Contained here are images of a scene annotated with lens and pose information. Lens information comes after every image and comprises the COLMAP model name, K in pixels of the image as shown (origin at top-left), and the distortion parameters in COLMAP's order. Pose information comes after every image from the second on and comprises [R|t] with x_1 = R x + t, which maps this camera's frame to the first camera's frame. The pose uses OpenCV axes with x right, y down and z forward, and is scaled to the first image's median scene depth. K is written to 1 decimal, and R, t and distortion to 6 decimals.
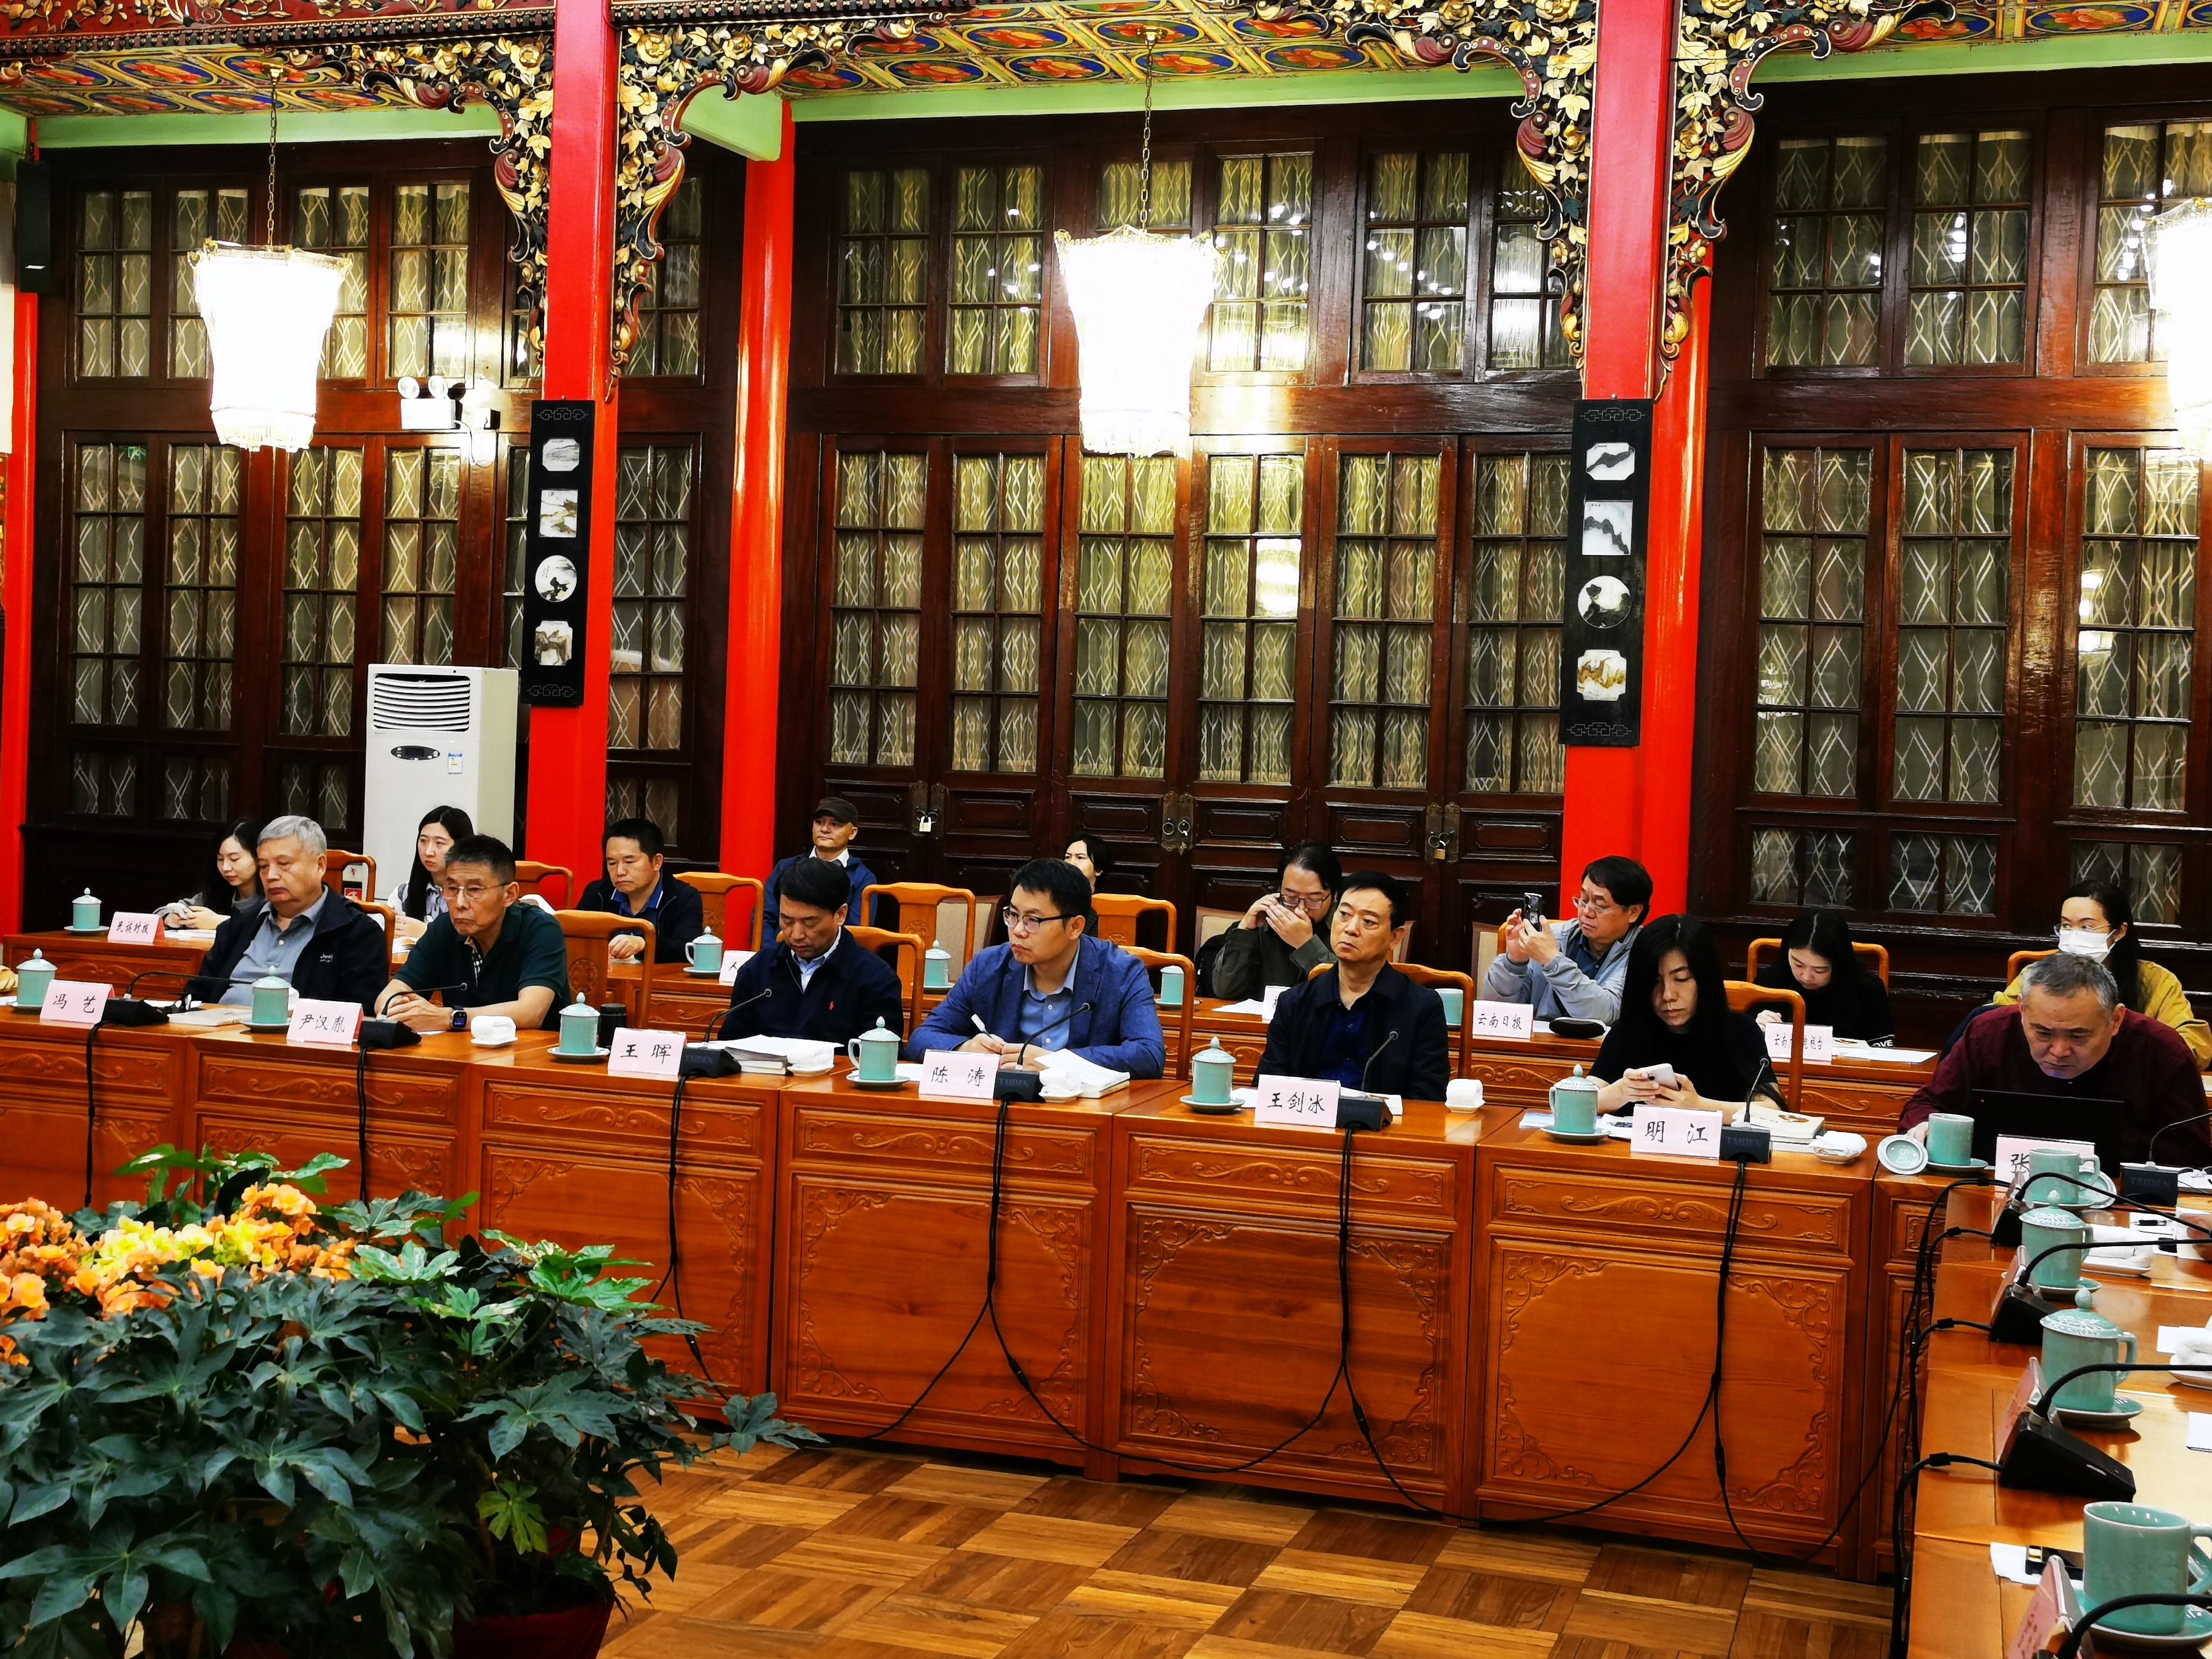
lens RADIAL K [[2774.3, 0, 1106.3], [0, 2774.3, 793.4], [0, 0, 1]] dist [0.027368, 0.106743]
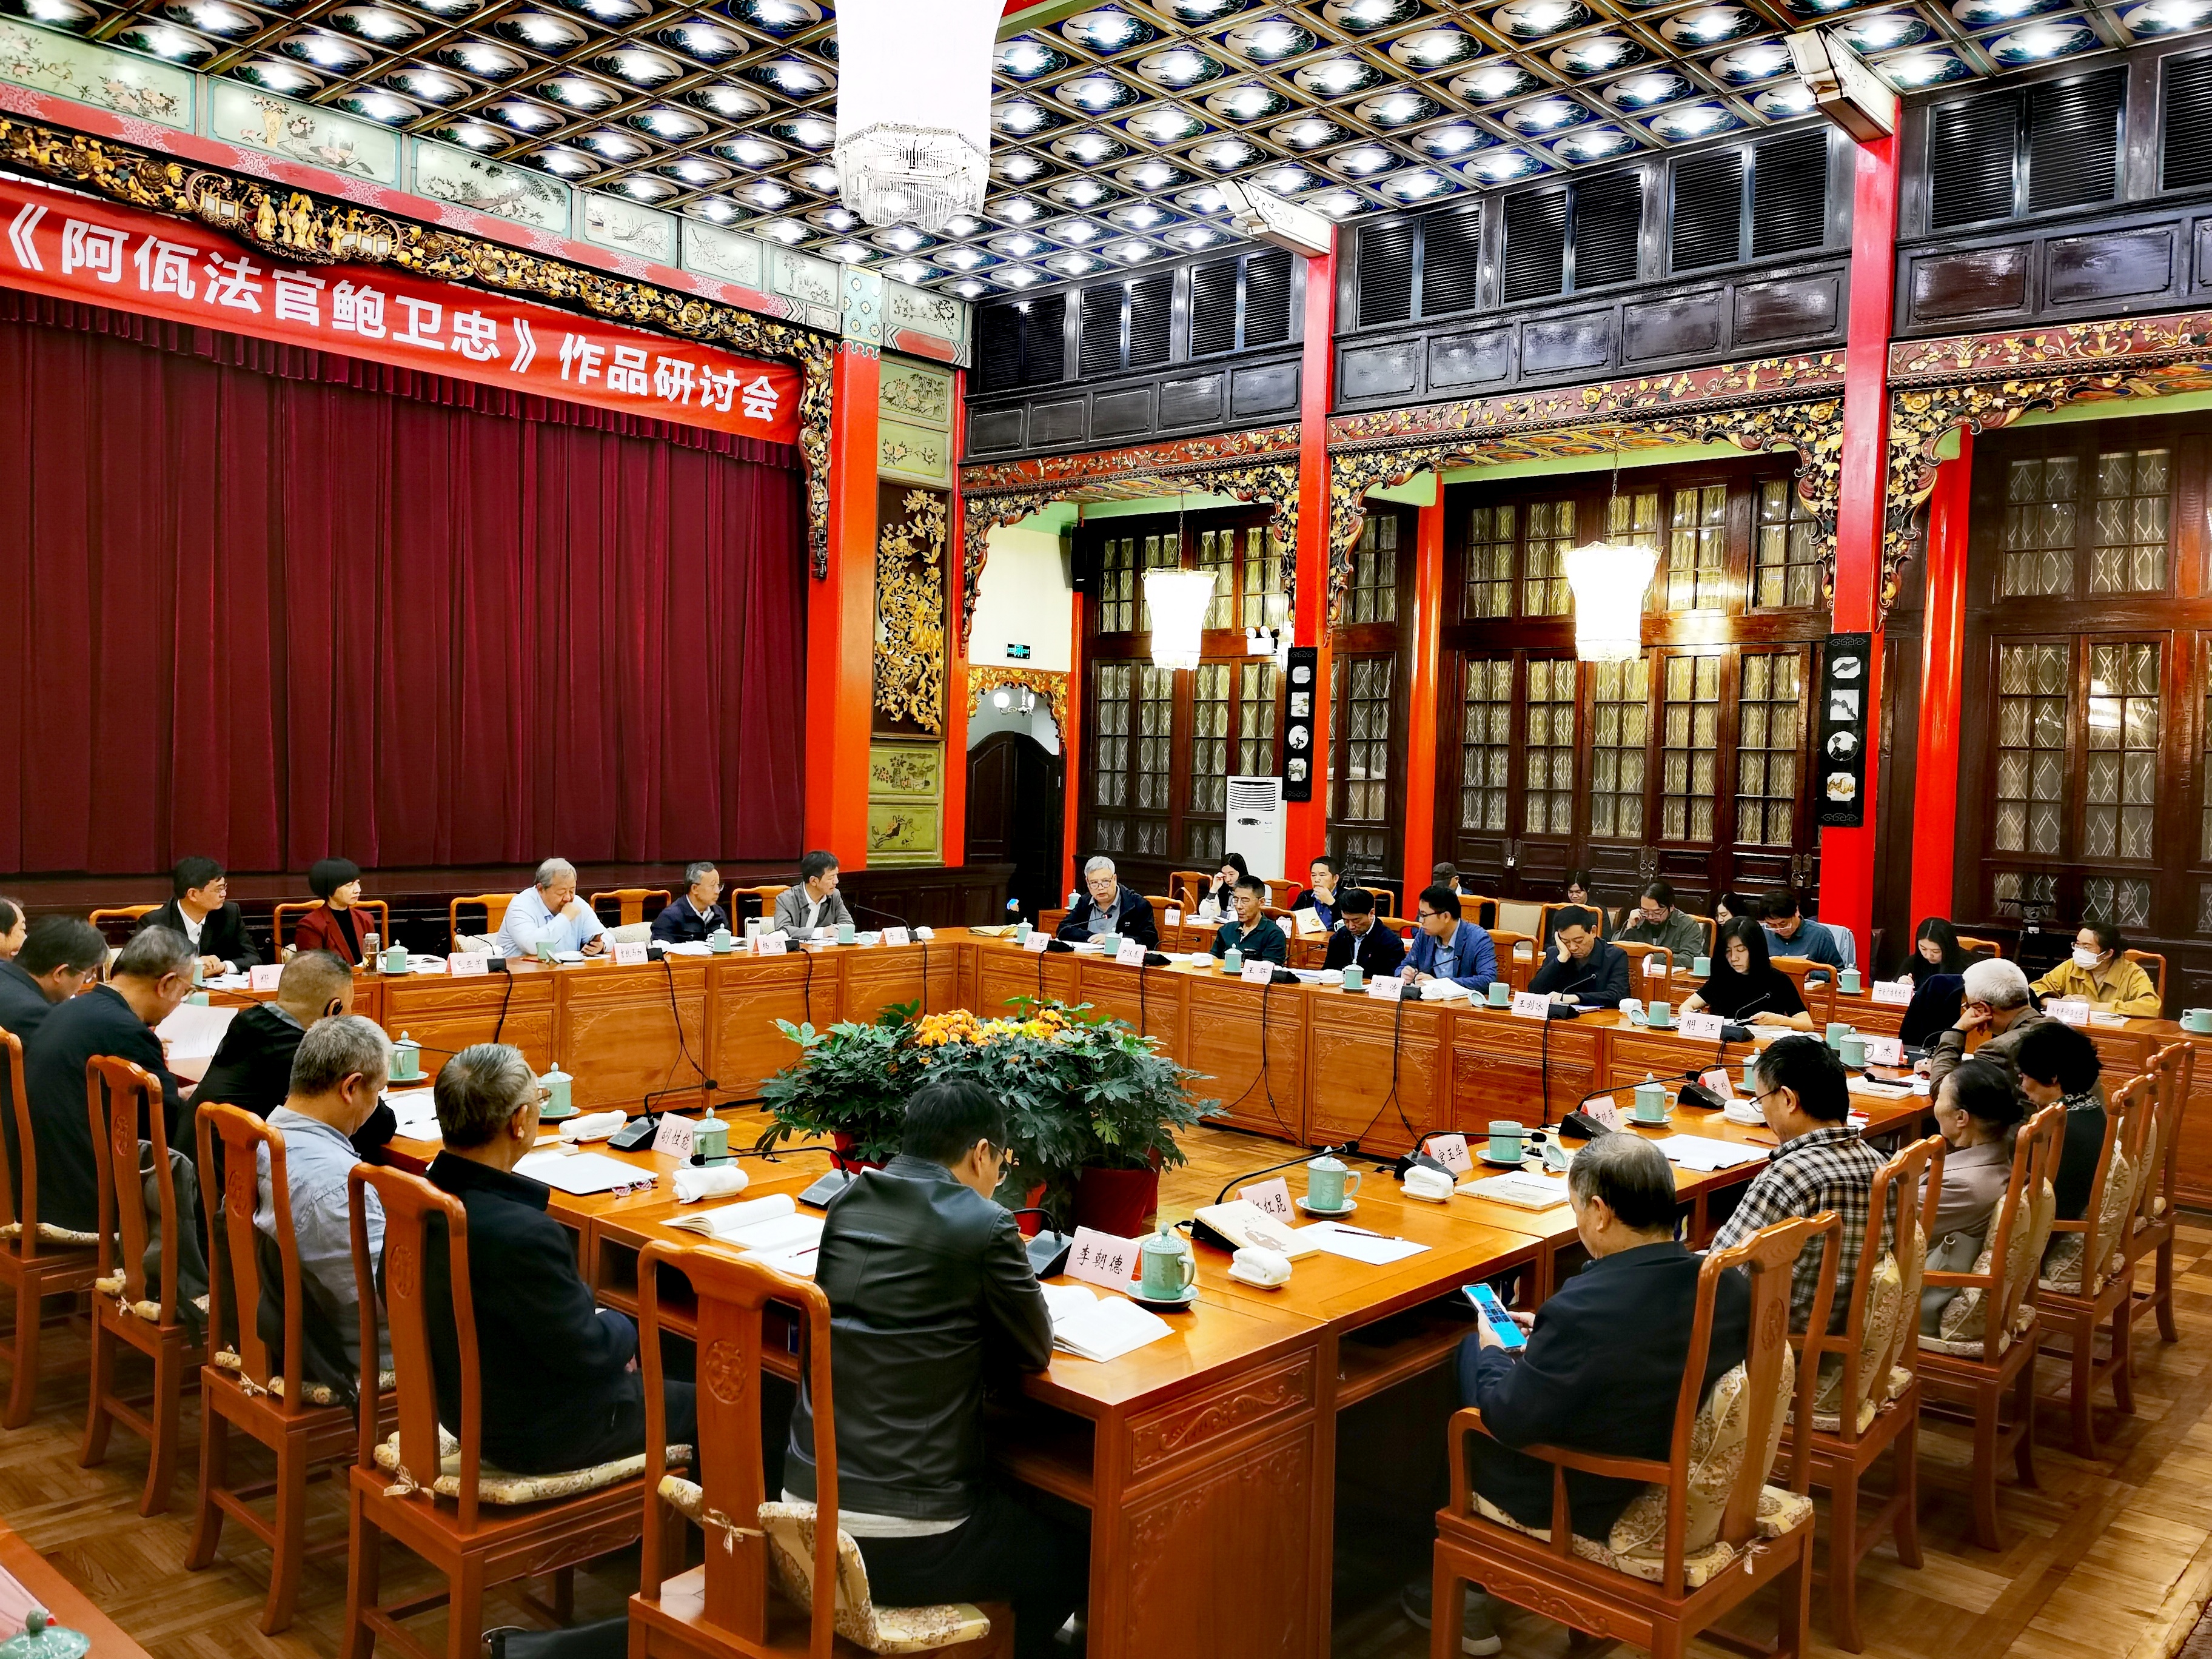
lens RADIAL K [[1721.1, 0, 1106.0], [0, 1721.1, 829.5], [0, 0, 1]] dist [0.149915, -0.202396]
pose [[0.924587, 0.003447, -0.380956, 0.132617], [-0.002796, 0.999994, 0.002264, -0.012634], [0.380962, -0.001028, 0.924590, -0.175904]]
